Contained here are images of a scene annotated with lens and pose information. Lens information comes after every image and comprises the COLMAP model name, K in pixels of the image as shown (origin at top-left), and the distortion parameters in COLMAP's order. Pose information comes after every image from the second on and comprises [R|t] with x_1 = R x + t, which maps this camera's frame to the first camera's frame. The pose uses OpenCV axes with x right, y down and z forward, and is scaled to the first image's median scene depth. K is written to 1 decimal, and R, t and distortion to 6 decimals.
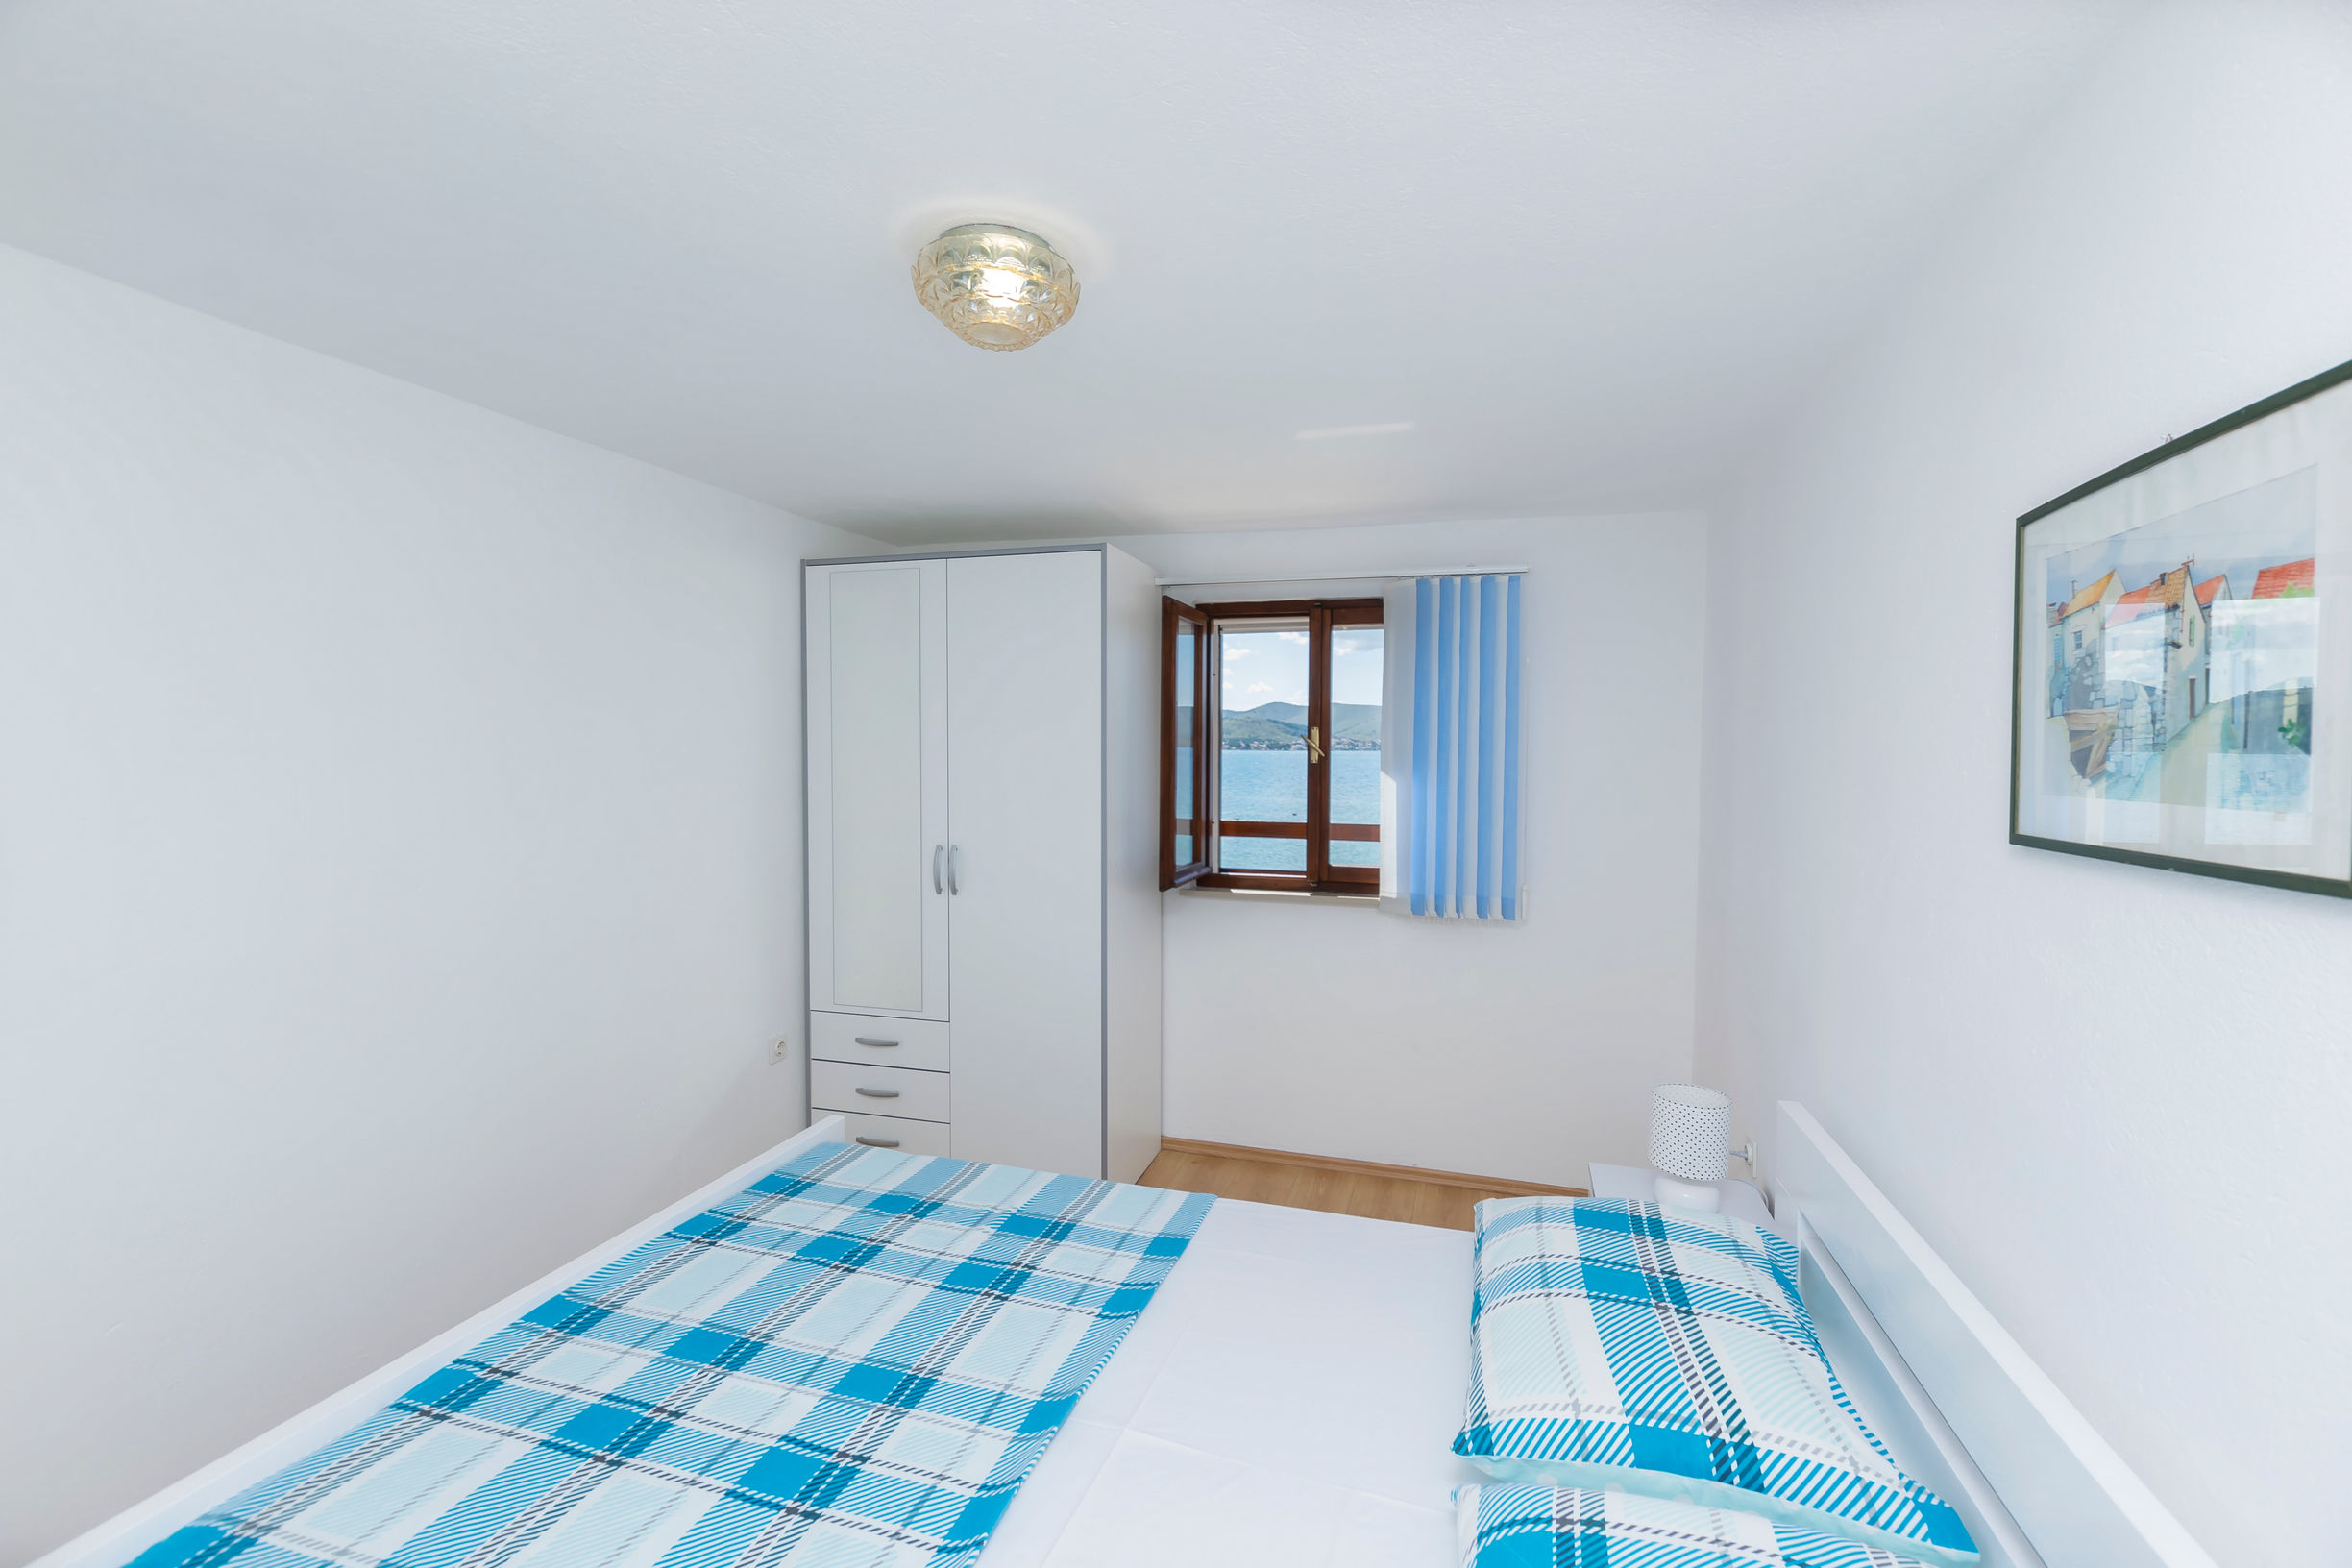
lens RADIAL K [[1011.0, 0, 1176.0], [0, 1011.0, 784.0], [0, 0, 1]] dist [-0.001116, -0.000344]
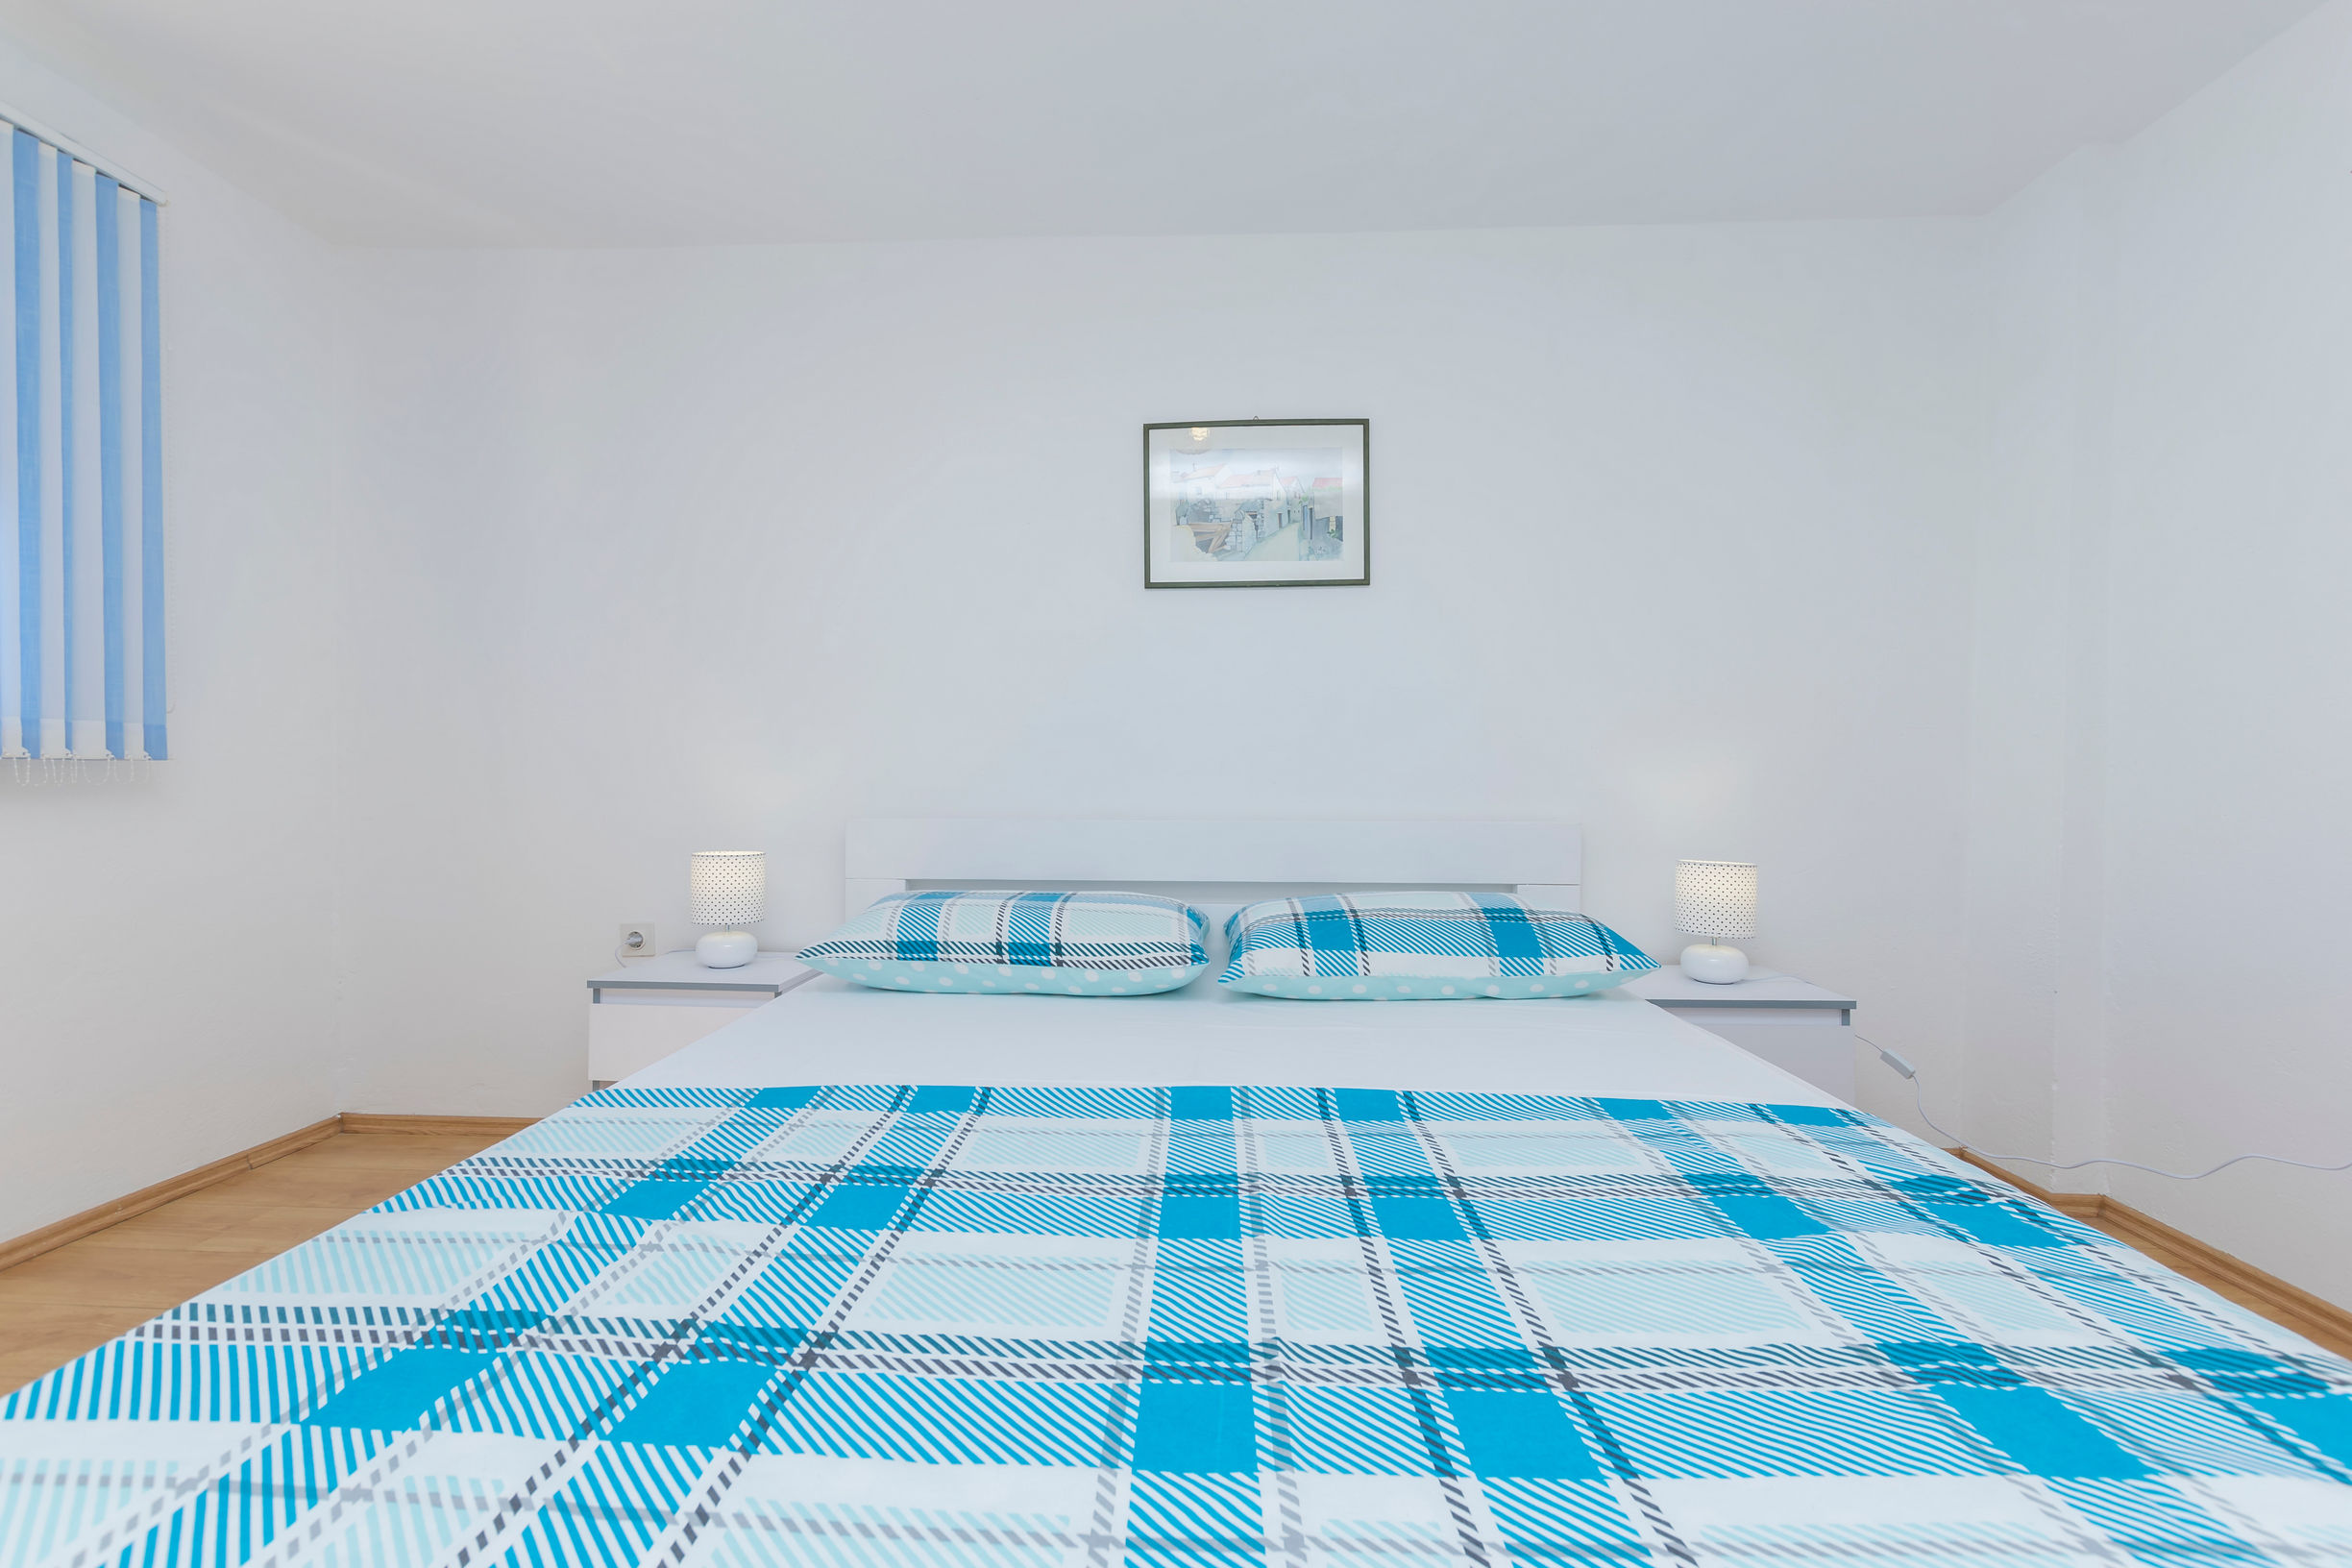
lens RADIAL K [[1014.1, 0, 1173.5], [0, 1014.1, 784.4], [0, 0, 1]] dist [0.003264, -0.000624]
pose [[-0.256930, -0.015406, 0.966307, -0.594210], [0.028492, 0.999318, 0.023508, 0.211762], [-0.966010, 0.033572, -0.256316, 0.778465]]
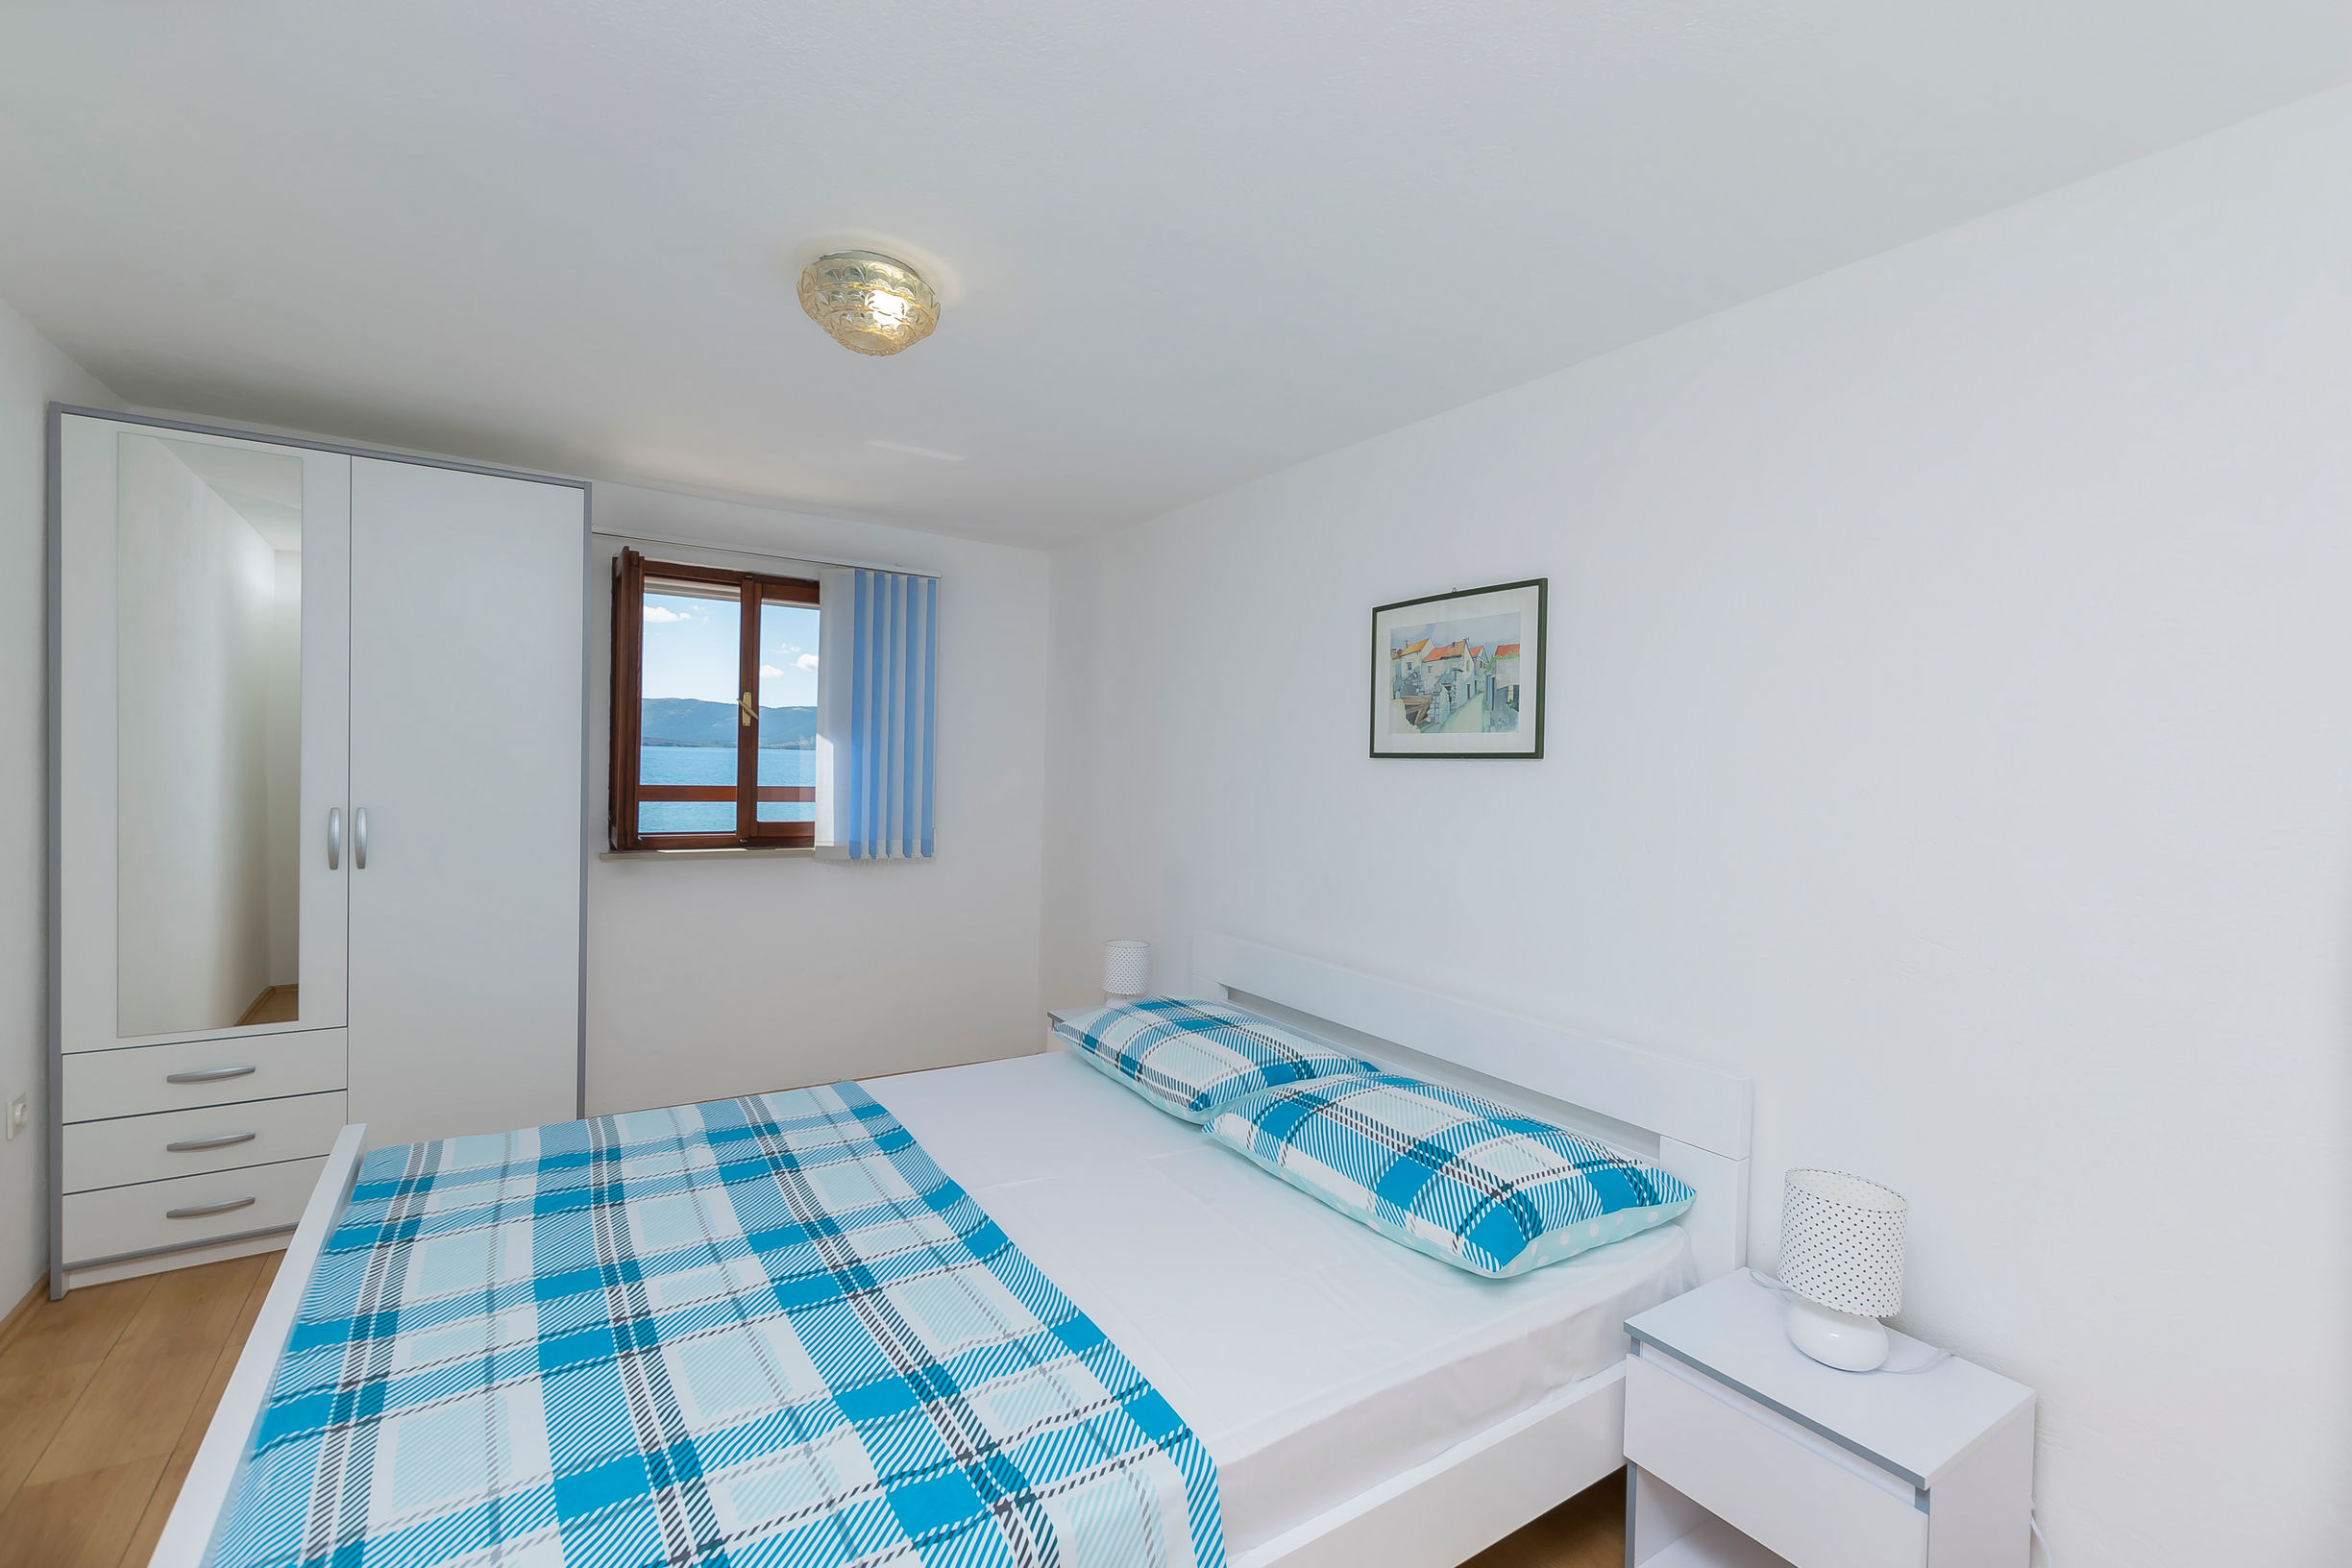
lens RADIAL K [[1014.1, 0, 1173.5], [0, 1014.1, 784.4], [0, 0, 1]] dist [0.003264, -0.000624]
pose [[0.644779, -0.005985, 0.764345, -0.589746], [0.003023, 0.999981, 0.005280, 0.054972], [-0.764363, -0.001094, 0.644786, -0.043716]]
